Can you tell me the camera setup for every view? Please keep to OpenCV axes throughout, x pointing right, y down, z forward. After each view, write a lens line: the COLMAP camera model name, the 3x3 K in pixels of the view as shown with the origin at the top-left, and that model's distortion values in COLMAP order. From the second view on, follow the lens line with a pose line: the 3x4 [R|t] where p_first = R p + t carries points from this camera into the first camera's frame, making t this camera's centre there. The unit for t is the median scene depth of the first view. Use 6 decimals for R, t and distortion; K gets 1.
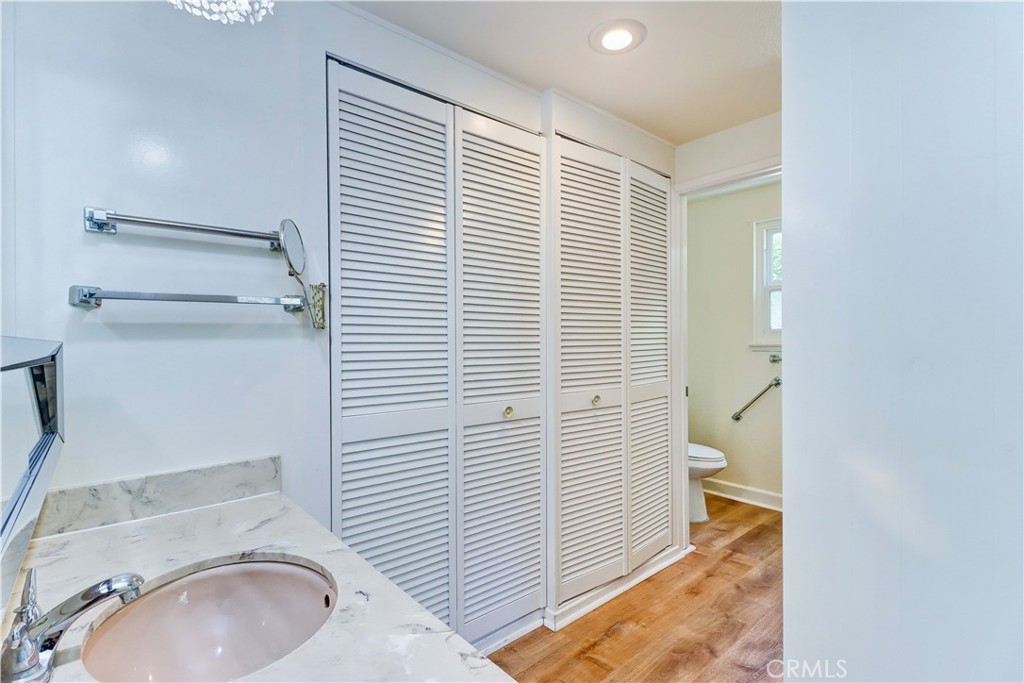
lens RADIAL K [[484.6, 0, 513.2], [0, 484.6, 333.6], [0, 0, 1]] dist [0.003869, 0.000185]
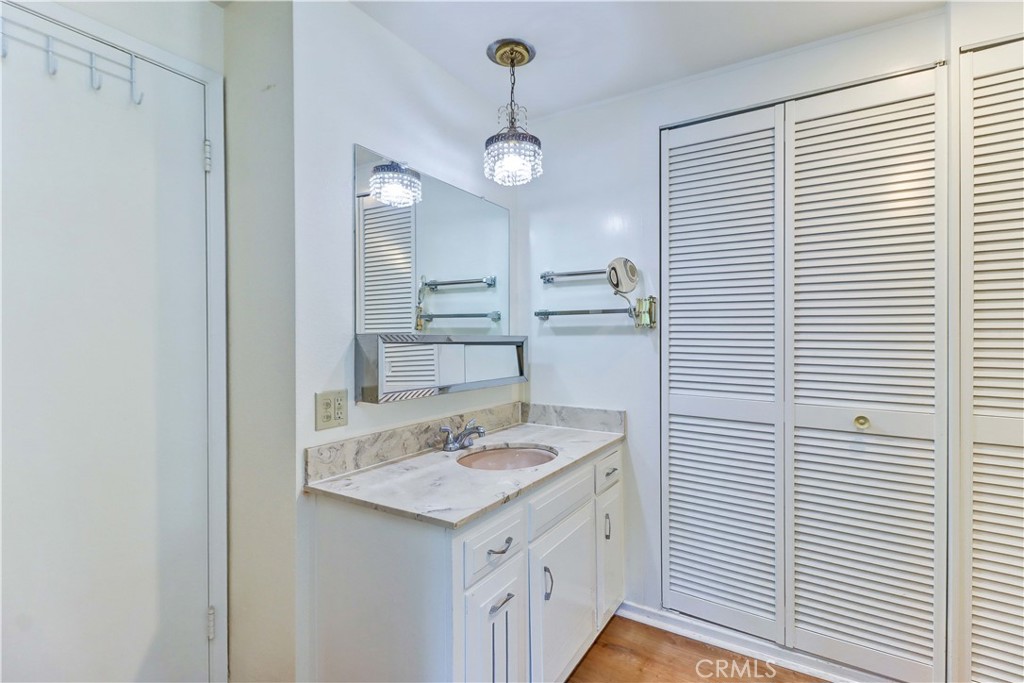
lens RADIAL K [[471.1, 0, 513.0], [0, 471.1, 337.0], [0, 0, 1]] dist [0.002834, -0.000494]
pose [[0.285072, 0.007146, -0.958479, 0.785808], [0.004350, 0.999952, 0.008749, 0.001032], [0.958496, -0.006663, 0.285027, 0.220413]]
